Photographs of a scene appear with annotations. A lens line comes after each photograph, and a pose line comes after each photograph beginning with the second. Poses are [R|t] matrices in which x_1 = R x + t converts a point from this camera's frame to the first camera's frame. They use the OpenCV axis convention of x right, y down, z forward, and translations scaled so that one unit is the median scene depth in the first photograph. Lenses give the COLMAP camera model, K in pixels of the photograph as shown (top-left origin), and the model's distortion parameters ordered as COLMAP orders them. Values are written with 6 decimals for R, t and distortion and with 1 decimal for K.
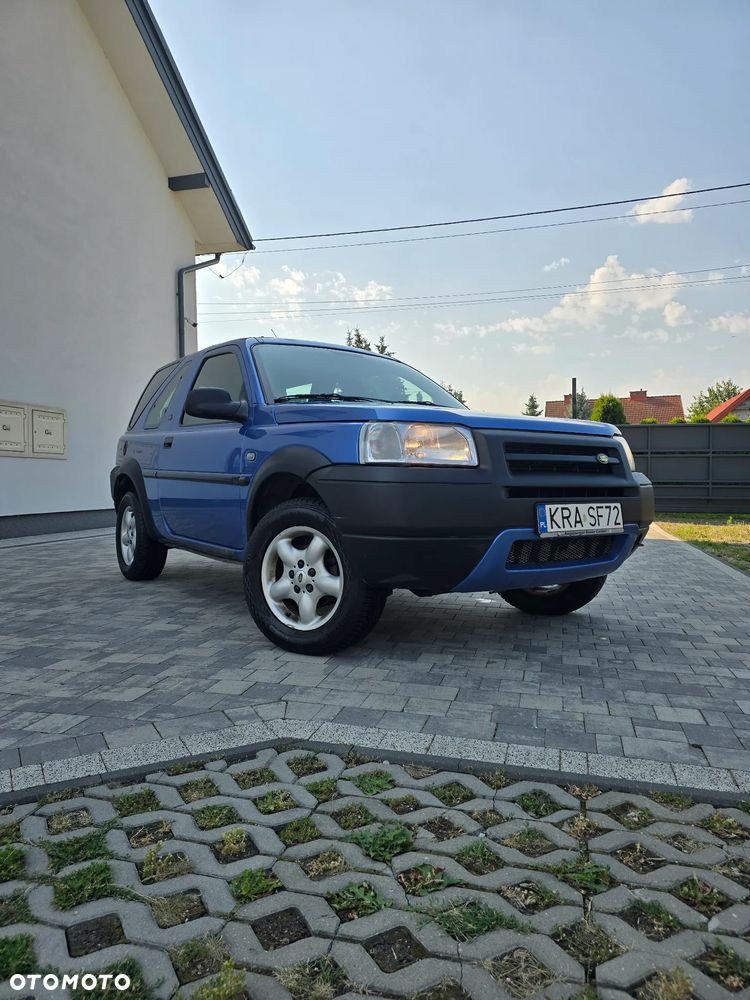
lens RADIAL K [[670.5, 0, 381.5], [0, 670.5, 496.4], [0, 0, 1]] dist [0.059627, -0.056819]
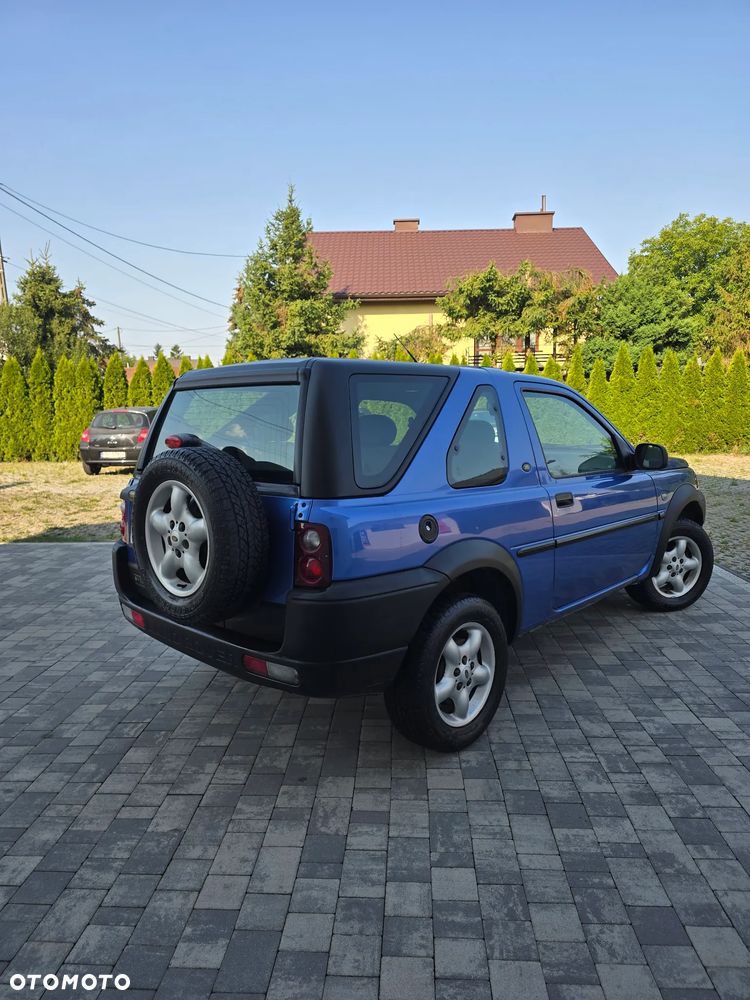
lens RADIAL K [[669.6, 0, 379.0], [0, 669.6, 500.3], [0, 0, 1]] dist [0.057150, -0.050264]
pose [[-0.207637, -0.137116, 0.968548, -1.651494], [0.040230, 0.988093, 0.148507, -0.328059], [-0.977378, 0.069800, -0.199648, 2.165181]]
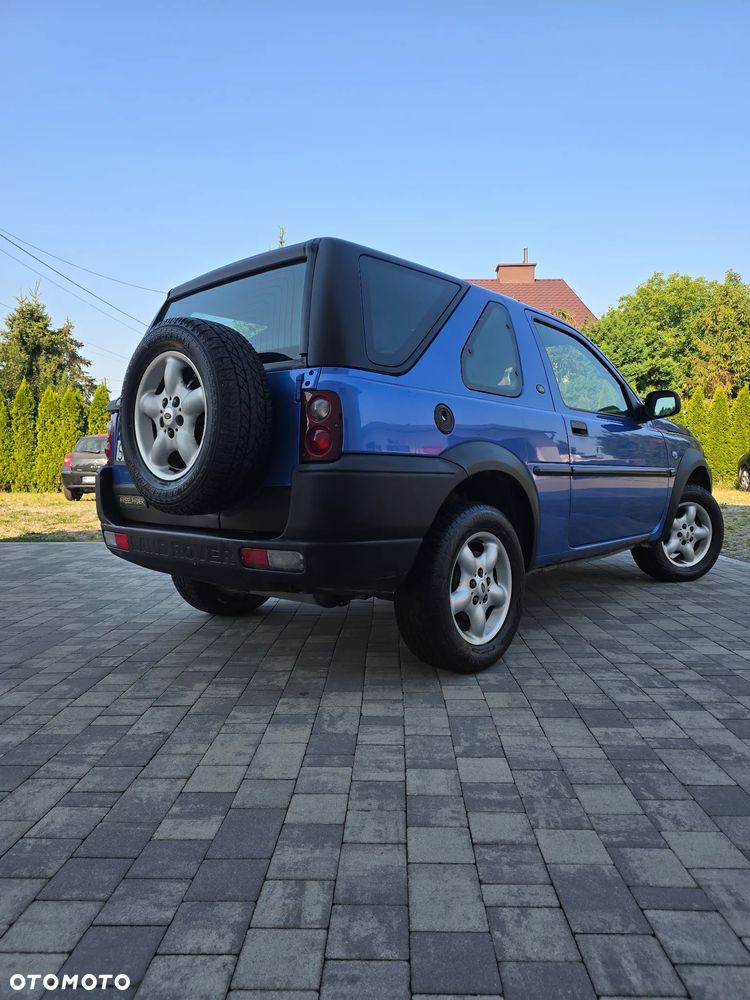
lens RADIAL K [[667.2, 0, 382.2], [0, 667.2, 500.6], [0, 0, 1]] dist [0.070150, -0.065630]
pose [[-0.235062, -0.056708, 0.970325, -1.588295], [0.032211, 0.997294, 0.066087, -0.088566], [-0.971446, 0.046789, -0.232600, 2.198731]]
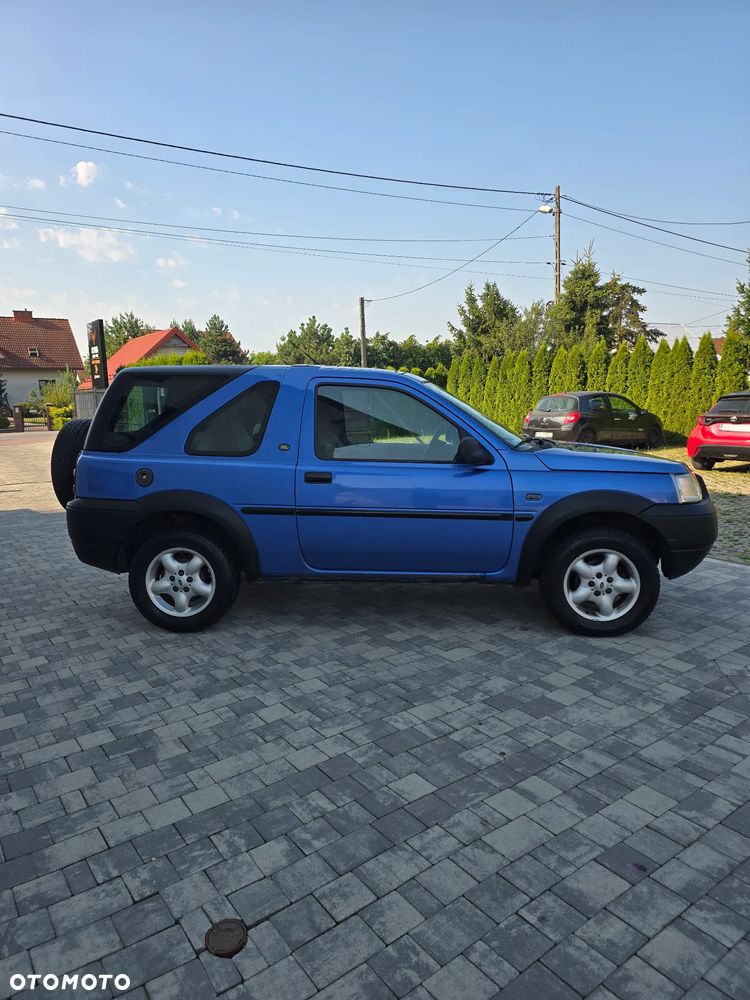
lens RADIAL K [[663.7, 0, 379.6], [0, 663.7, 498.8], [0, 0, 1]] dist [0.066633, -0.061507]
pose [[0.629019, -0.128666, 0.766668, -1.552656], [0.034574, 0.989862, 0.137757, -0.279279], [-0.776621, -0.060145, 0.627091, 0.531391]]
